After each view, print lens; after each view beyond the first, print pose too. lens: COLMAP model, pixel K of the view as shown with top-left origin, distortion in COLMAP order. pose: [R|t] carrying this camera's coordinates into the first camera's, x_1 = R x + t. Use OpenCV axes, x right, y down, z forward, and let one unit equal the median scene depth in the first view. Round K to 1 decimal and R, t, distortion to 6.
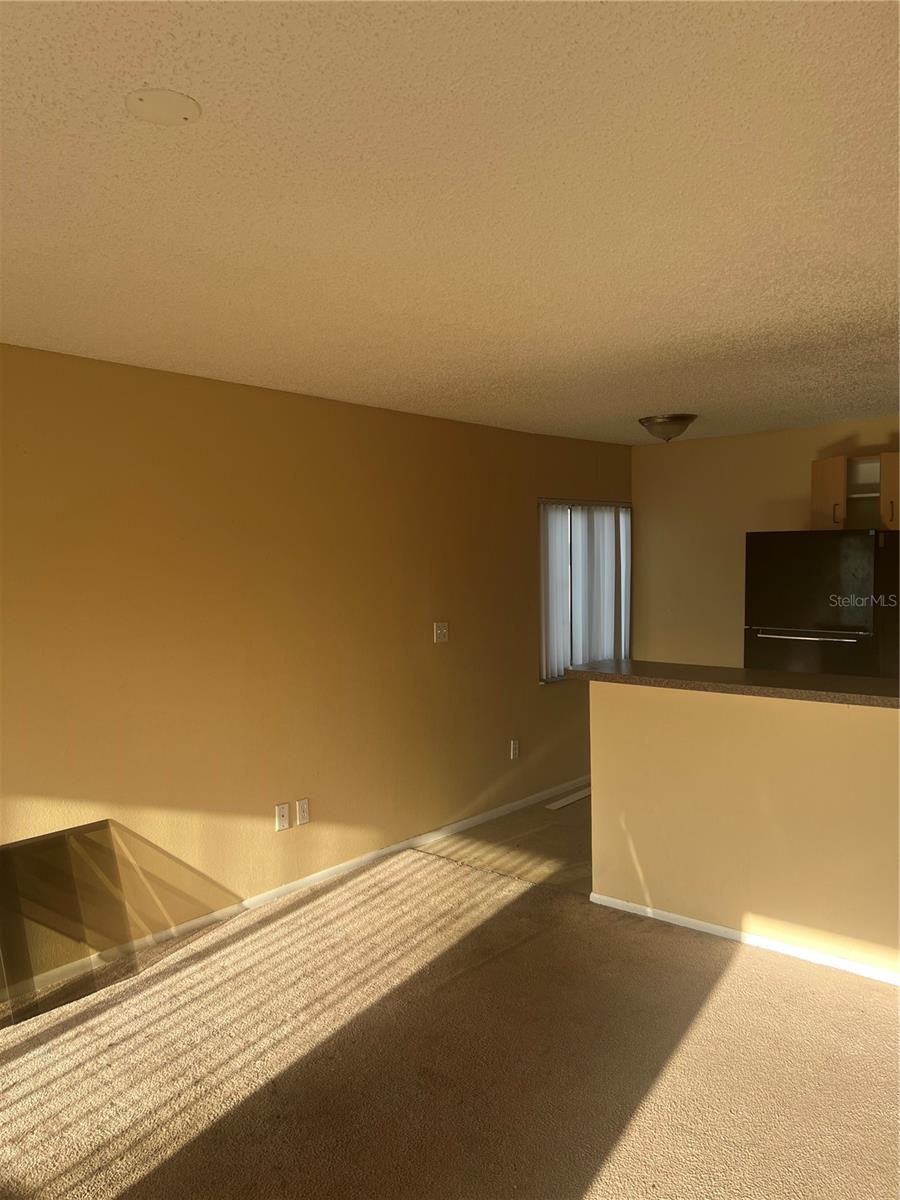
lens RADIAL K [[900.3, 0, 450.0], [0, 900.3, 600.0], [0, 0, 1]] dist [0.004743, -0.118820]
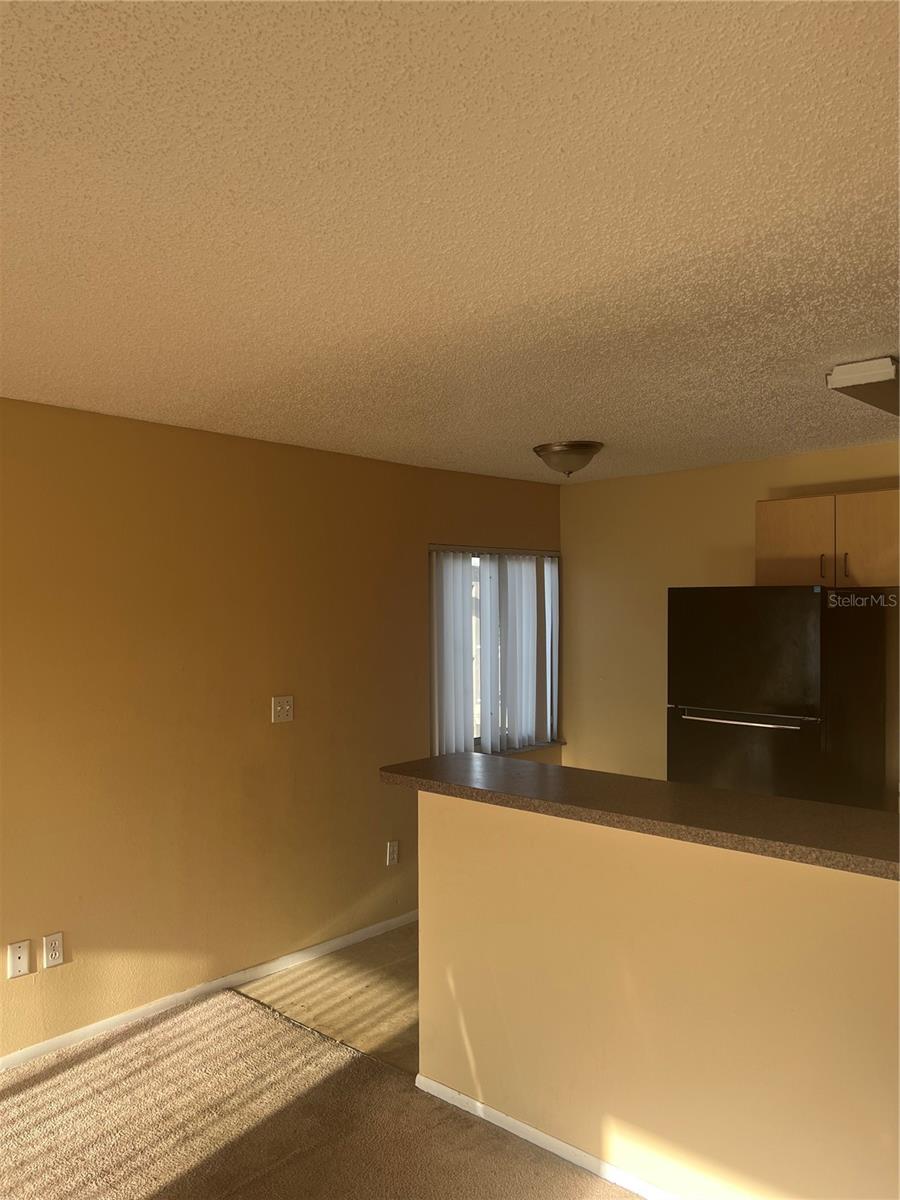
lens RADIAL K [[934.6, 0, 450.0], [0, 934.6, 600.0], [0, 0, 1]] dist [-0.011359, -0.013110]
pose [[0.999897, 0.009638, -0.010648, 0.147355], [-0.010222, 0.998366, -0.056213, -0.015934], [0.010089, 0.056316, 0.998362, 0.169260]]
